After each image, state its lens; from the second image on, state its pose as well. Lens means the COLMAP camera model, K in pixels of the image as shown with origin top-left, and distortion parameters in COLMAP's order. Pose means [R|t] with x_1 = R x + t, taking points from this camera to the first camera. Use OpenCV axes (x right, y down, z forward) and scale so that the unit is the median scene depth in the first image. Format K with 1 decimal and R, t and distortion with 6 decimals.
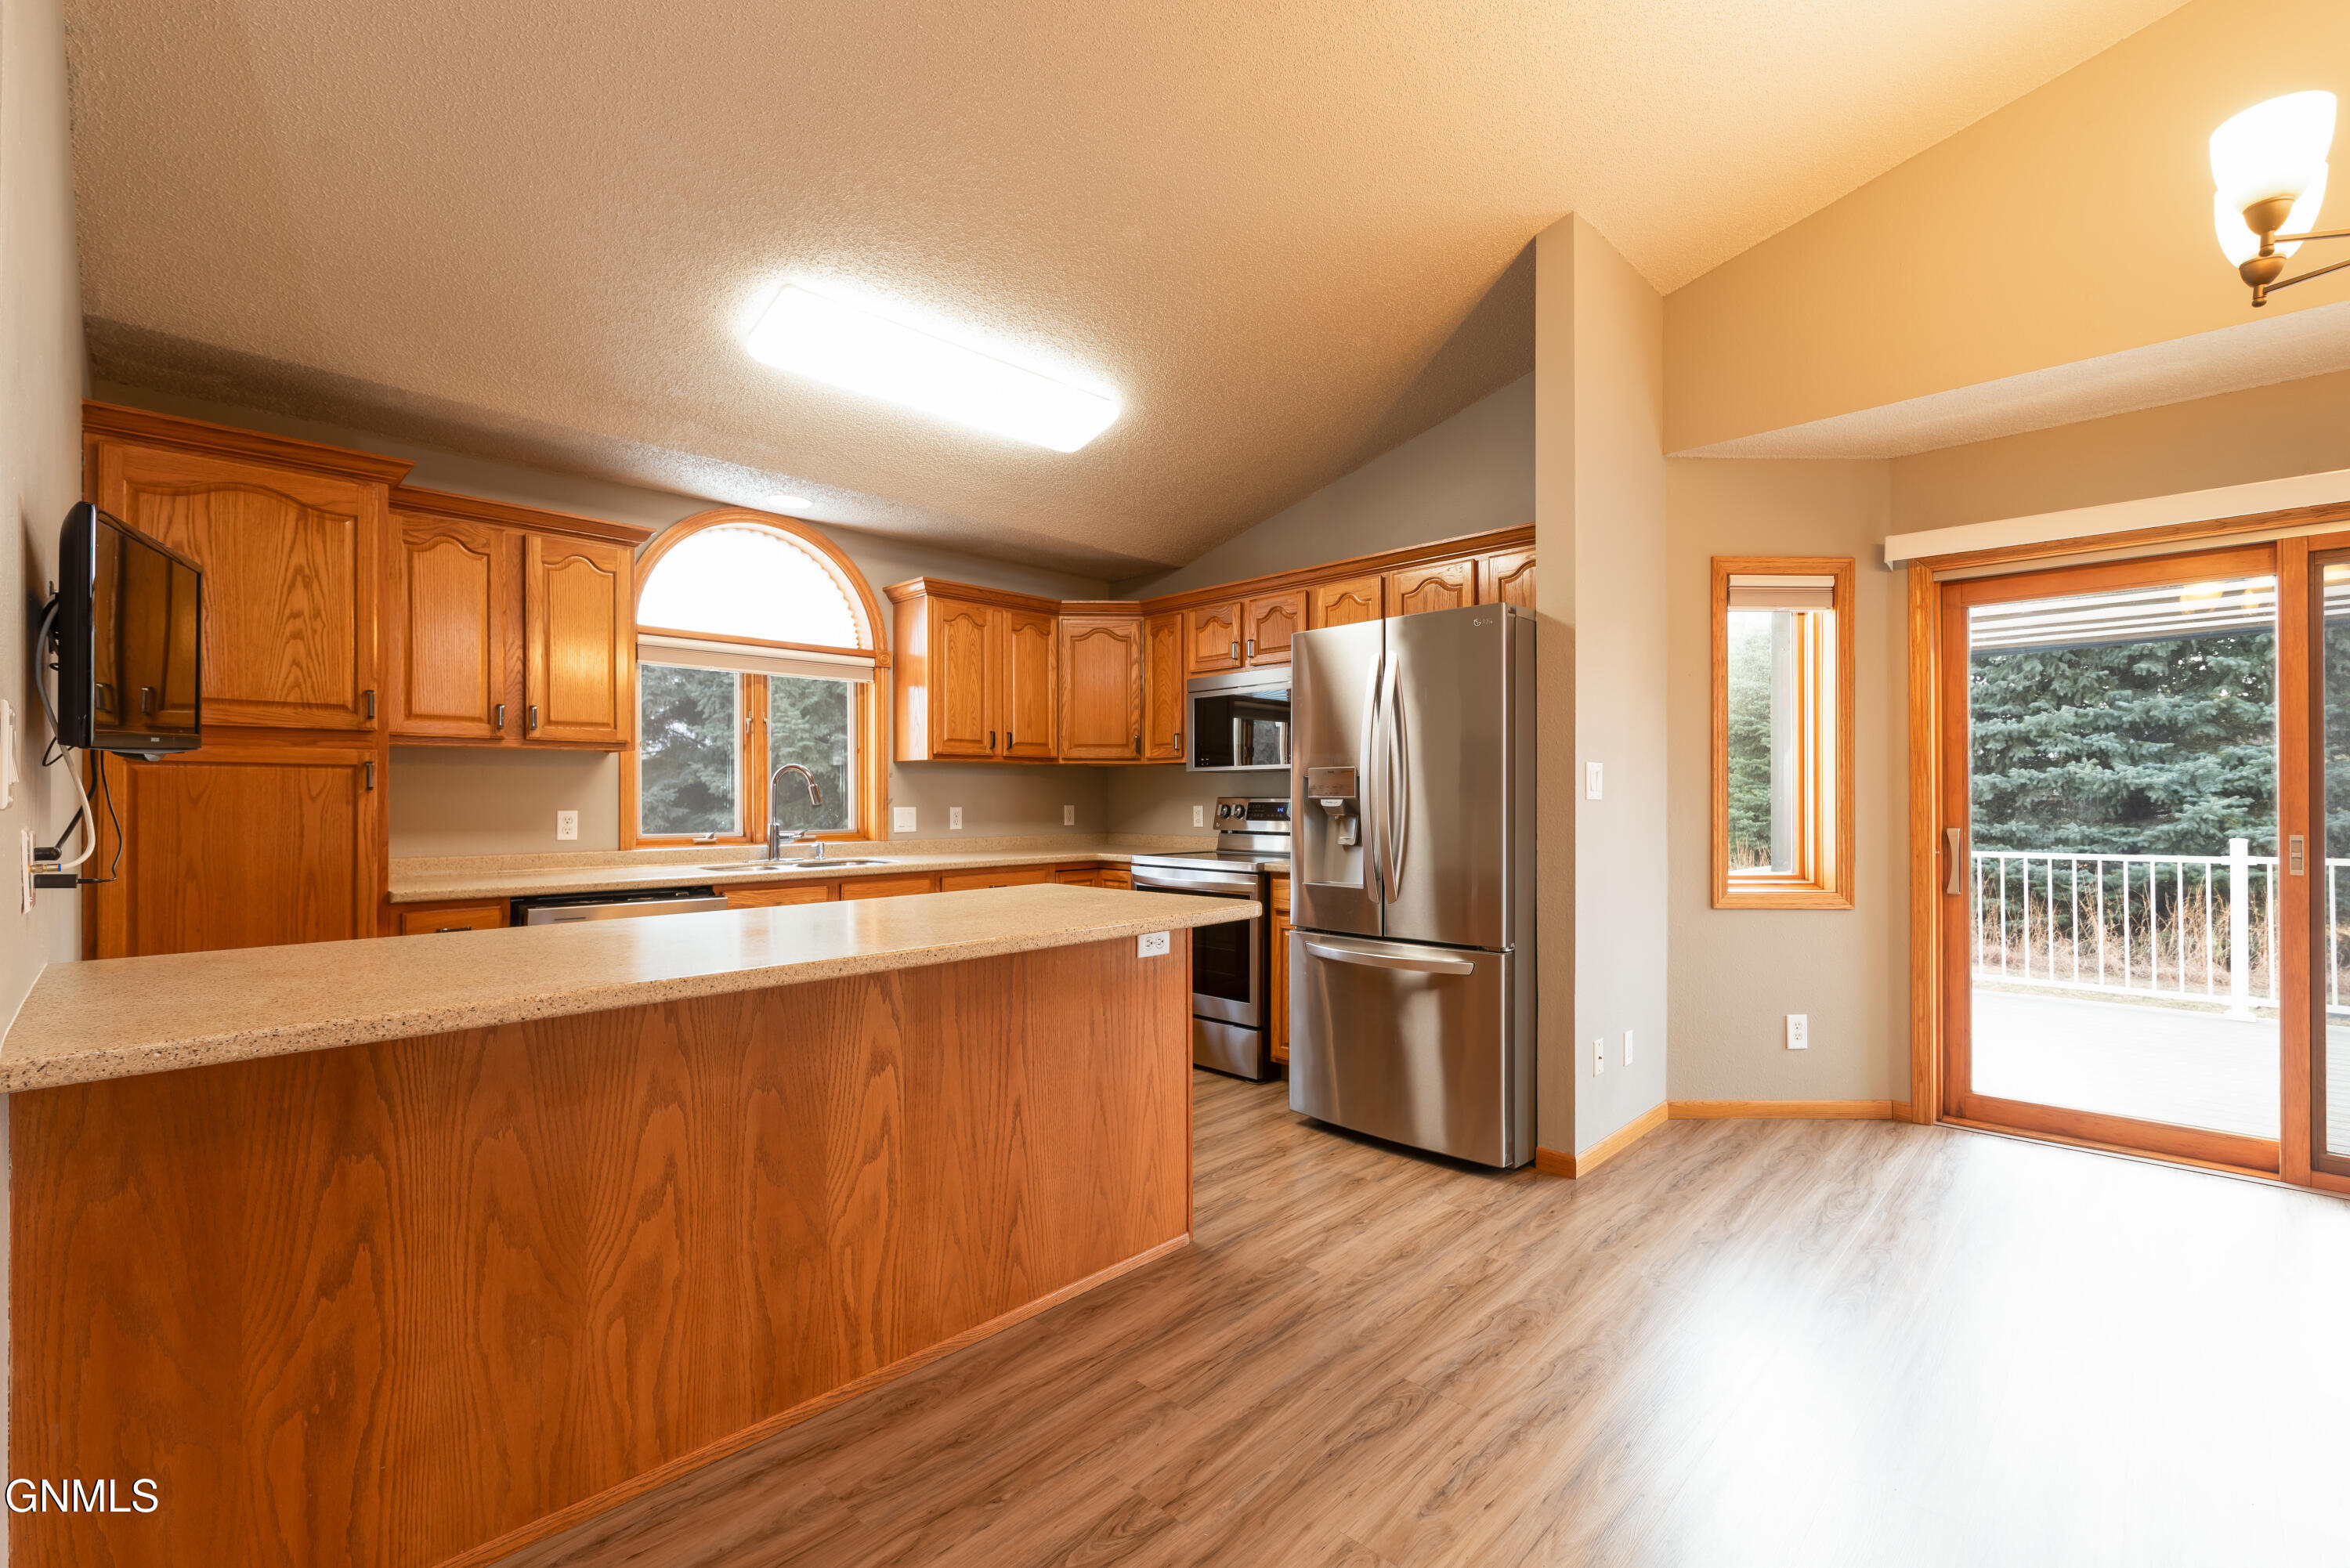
lens RADIAL K [[1001.9, 0, 1187.6], [0, 1001.9, 794.4], [0, 0, 1]] dist [-0.000386, 0.000211]
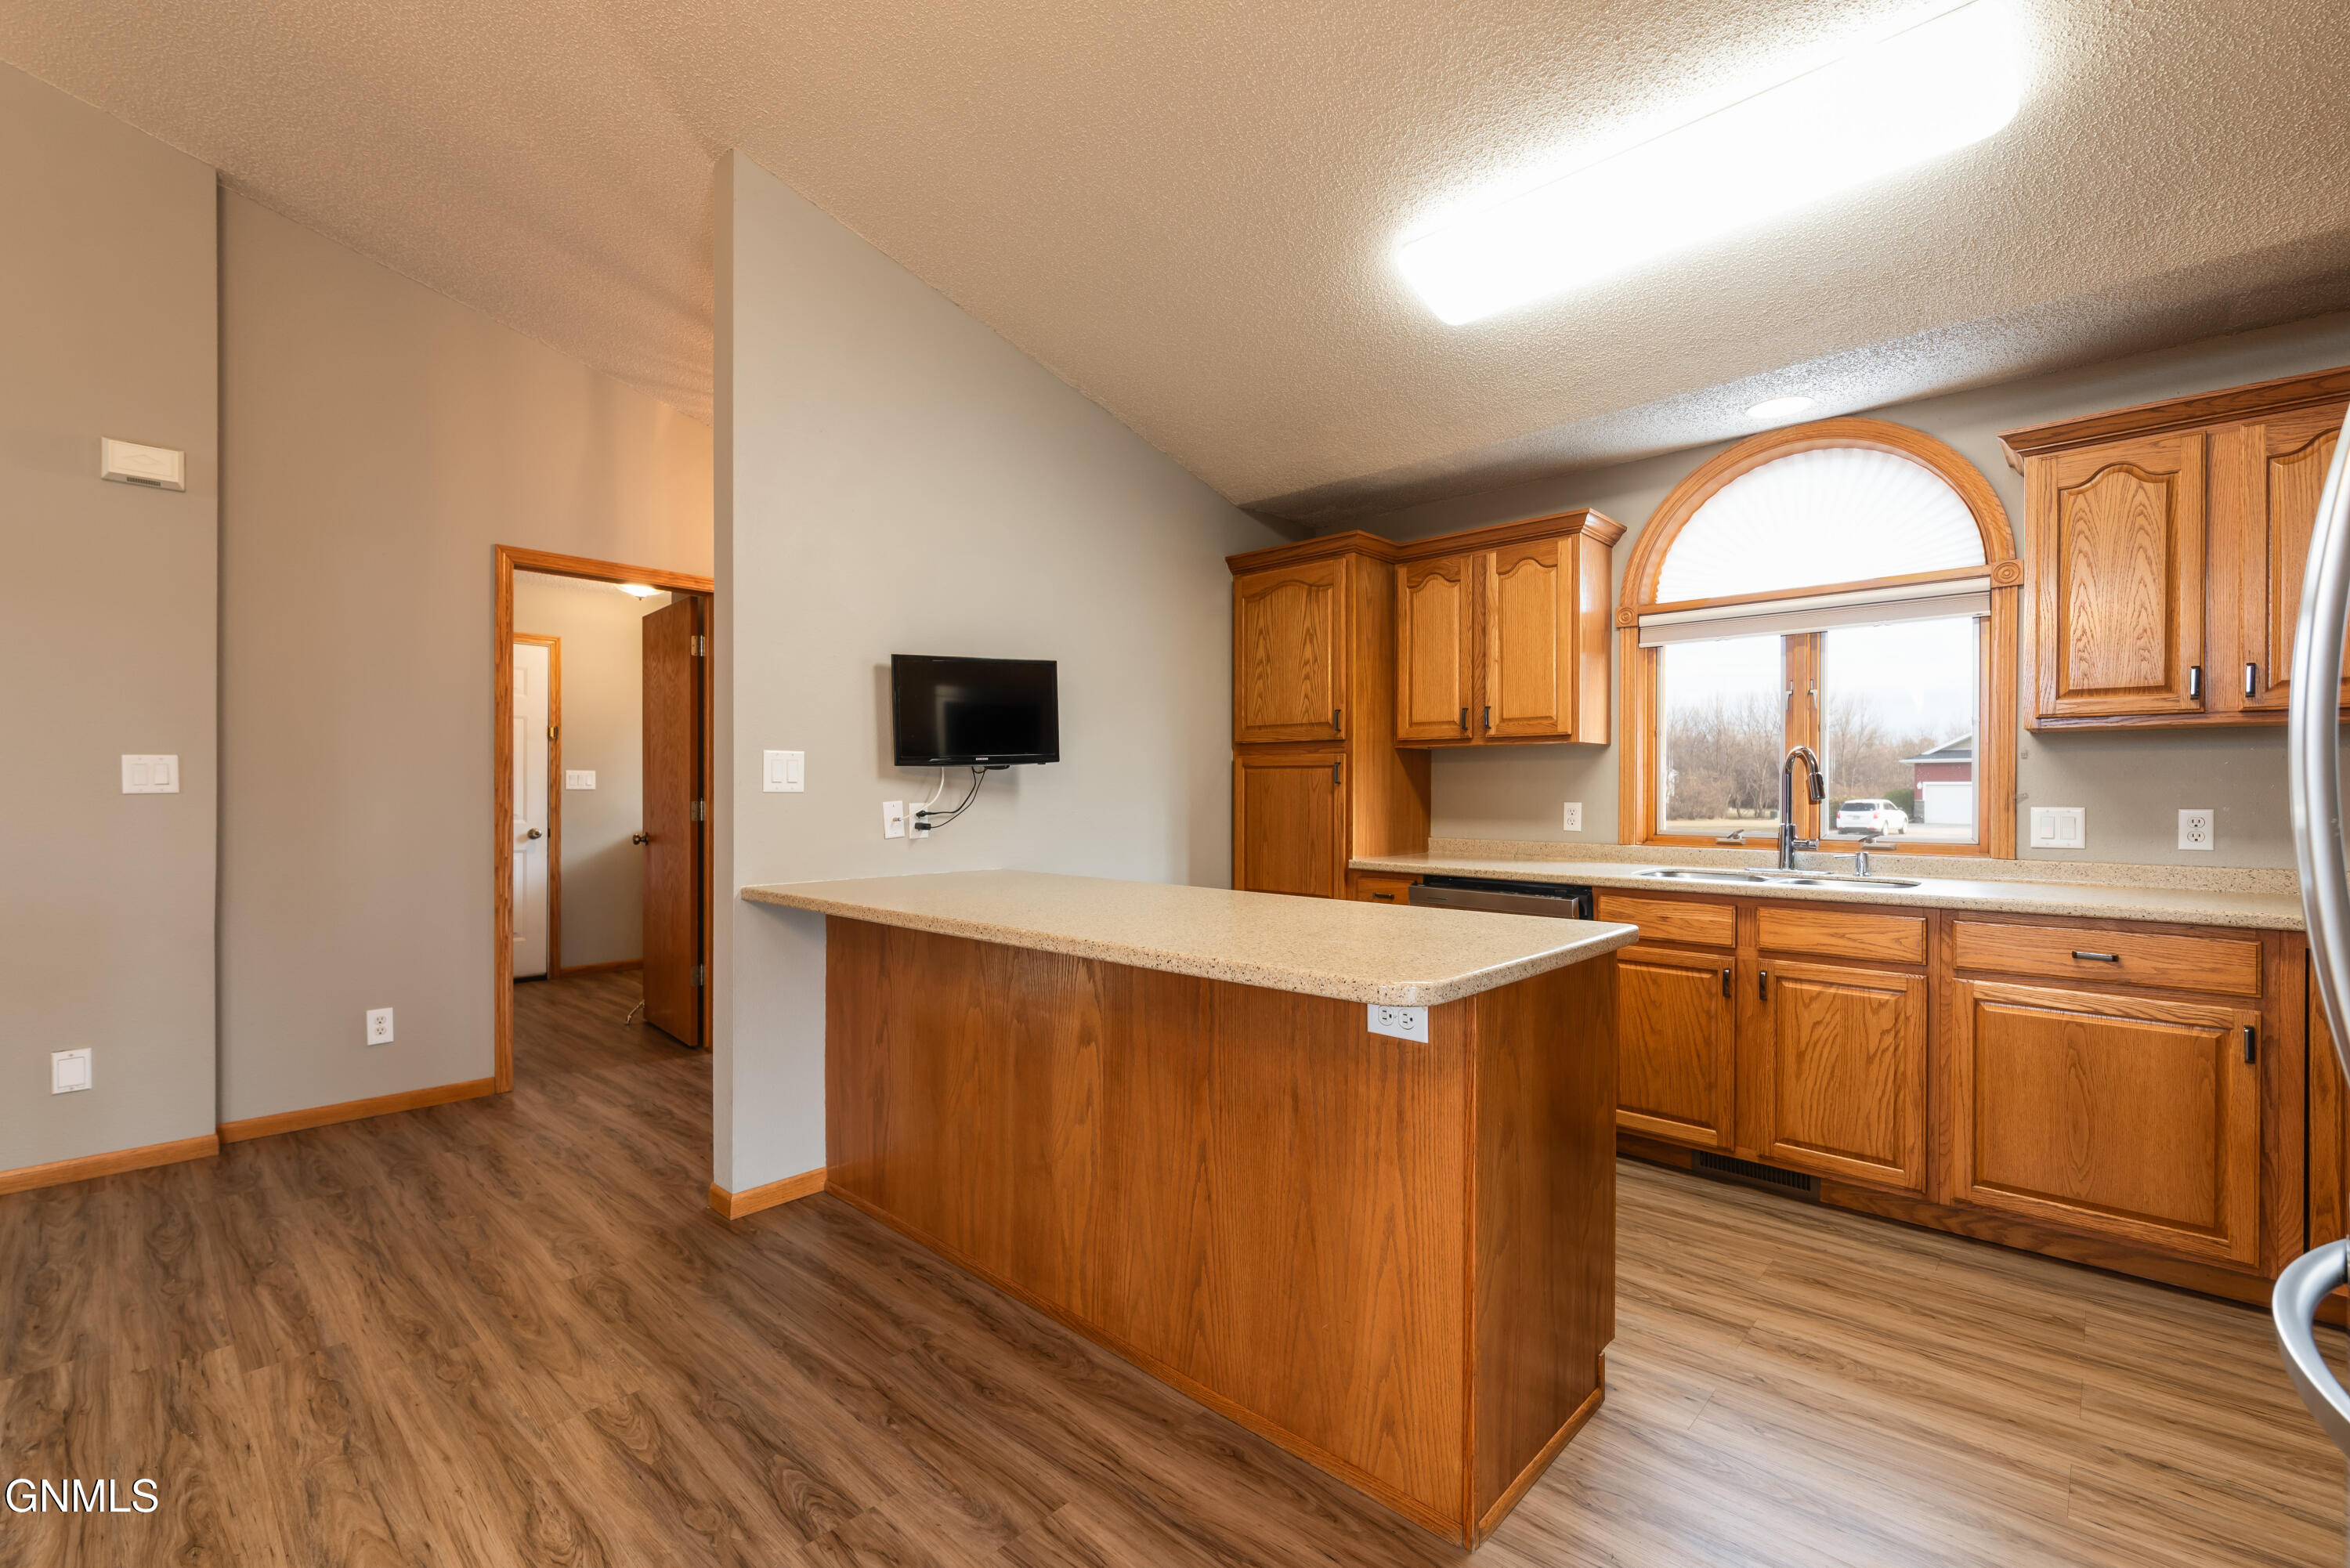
lens RADIAL K [[1007.4, 0, 1175.0], [0, 1007.4, 796.3], [0, 0, 1]] dist [-0.001631, 0.000787]
pose [[0.016976, 0.006930, -0.999832, 0.487476], [0.000683, 0.999976, 0.006943, 0.002794], [0.999856, -0.000801, 0.016971, 0.683482]]
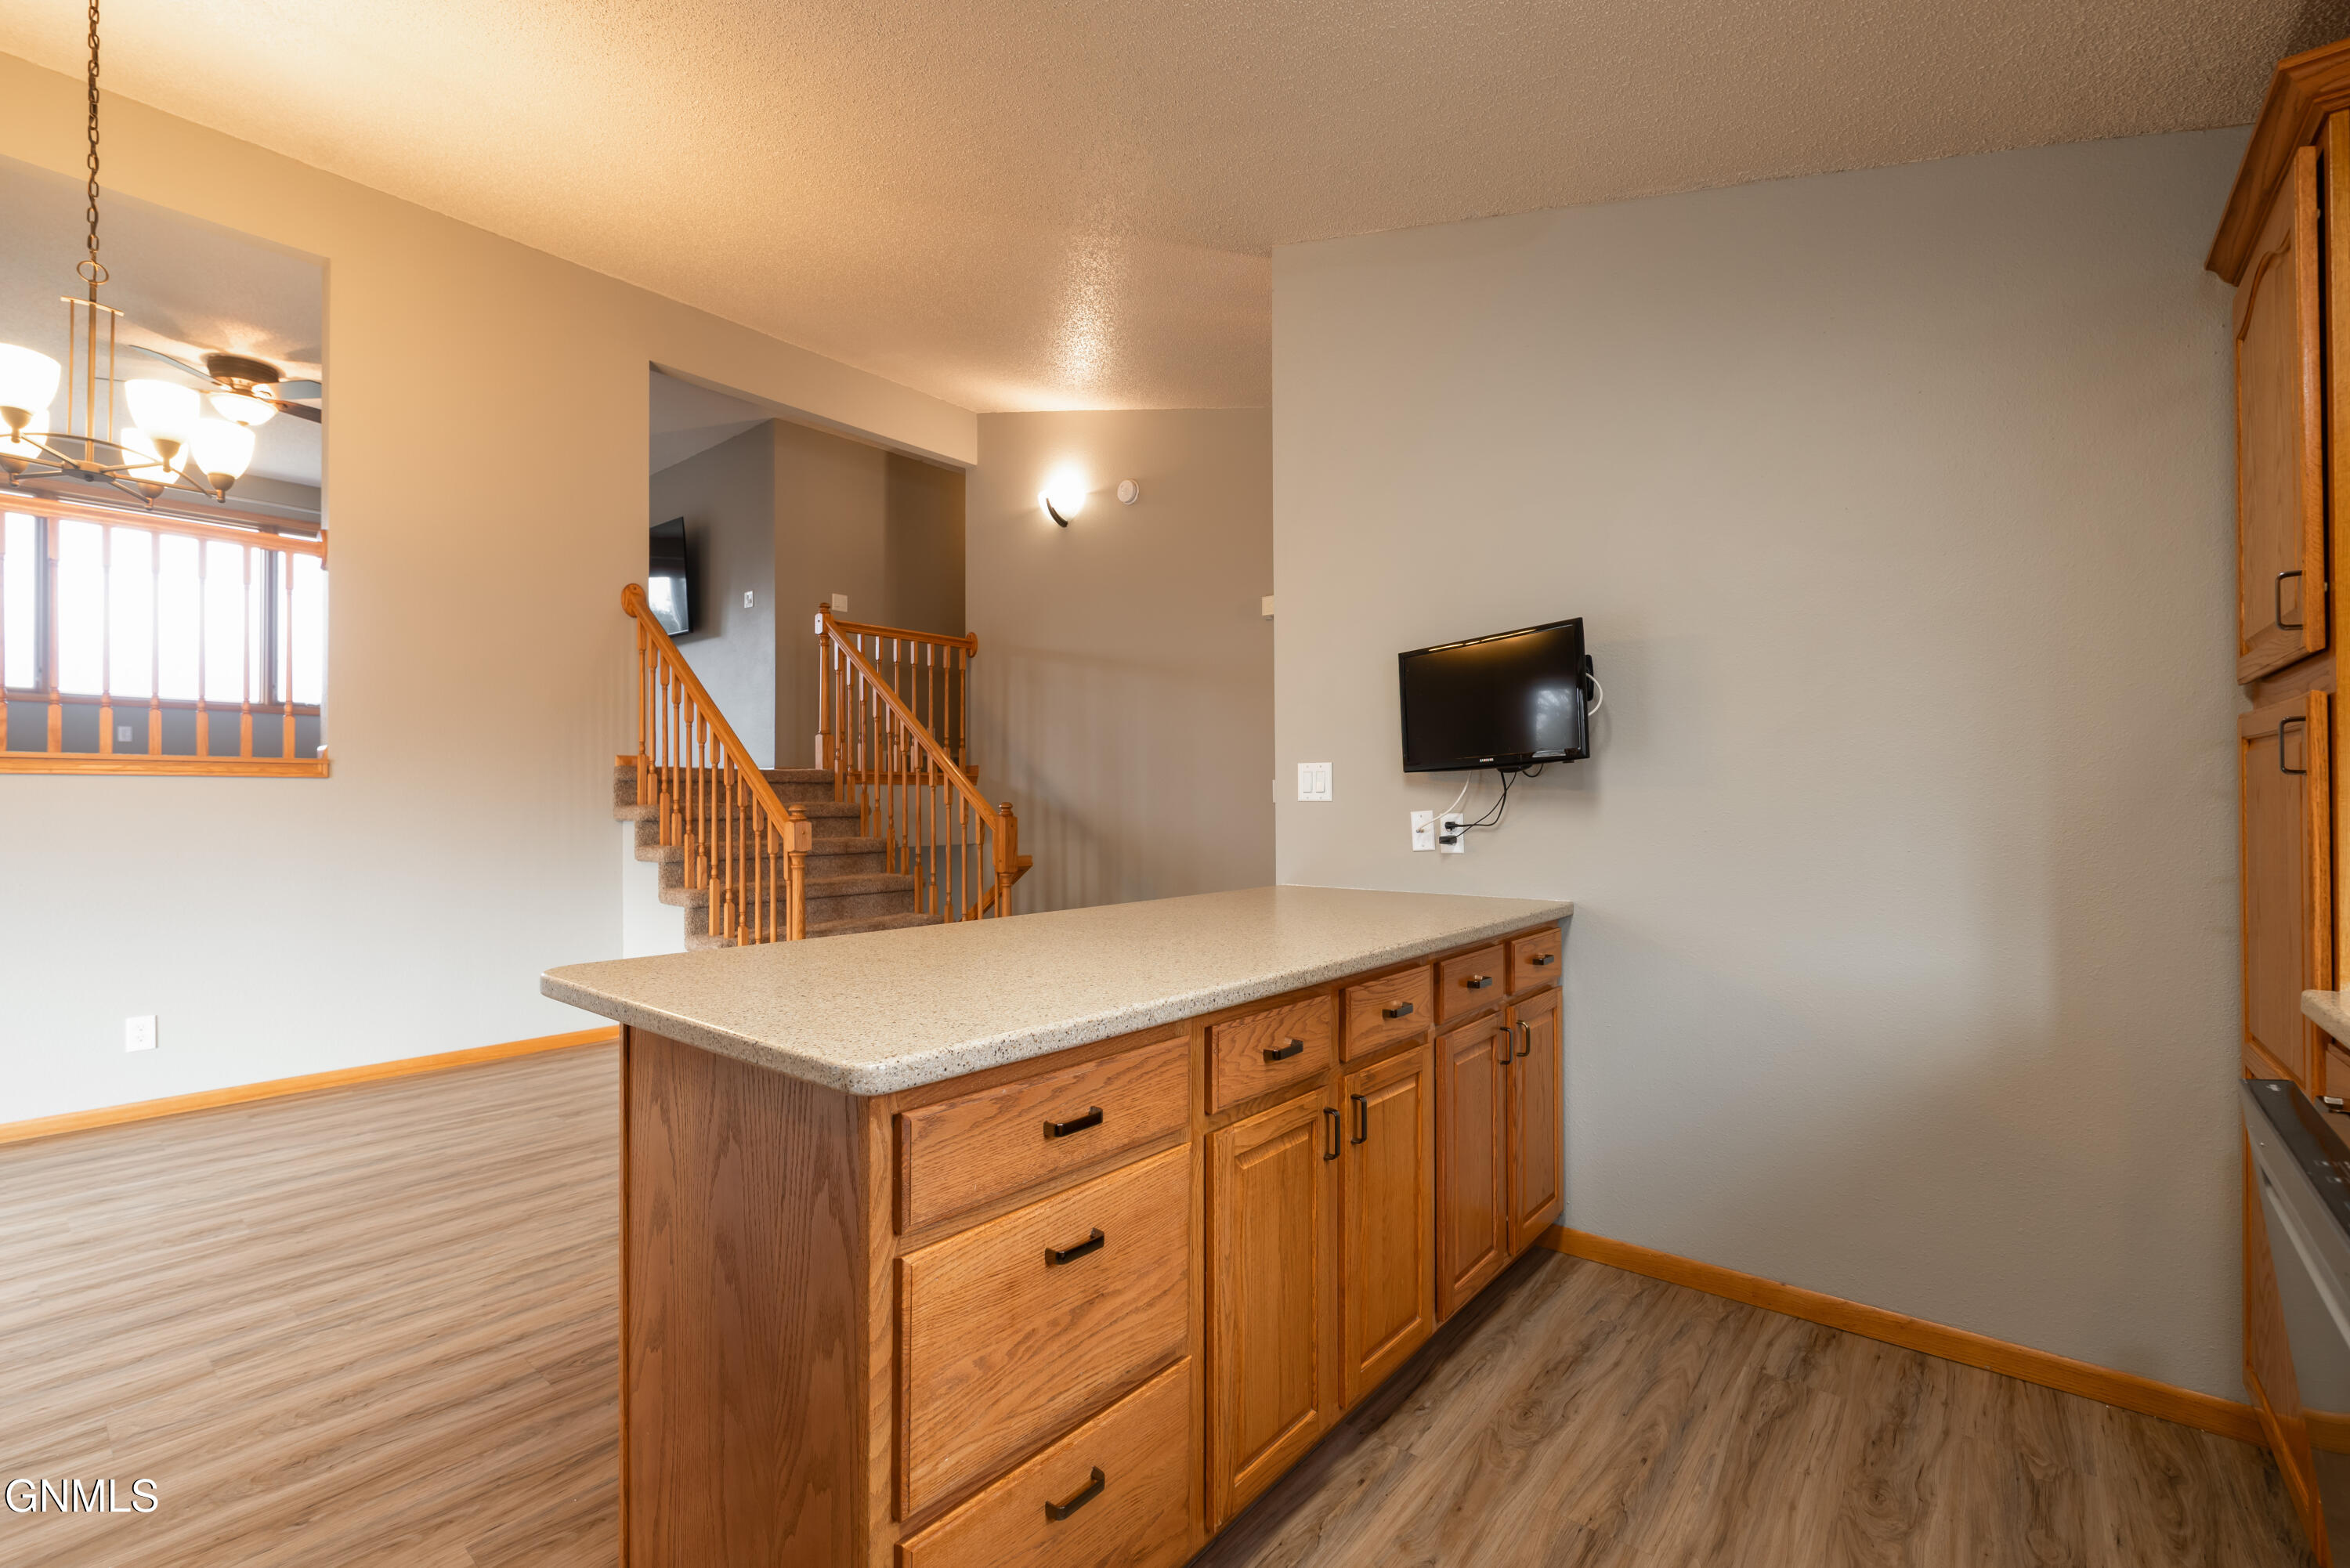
lens RADIAL K [[1007.4, 0, 1175.0], [0, 1007.4, 796.3], [0, 0, 1]] dist [-0.001631, 0.000787]
pose [[-0.996720, 0.005021, -0.080774, -0.206650], [0.005652, 0.999955, -0.007588, 0.006899], [0.080732, -0.008020, -0.996704, 1.308025]]
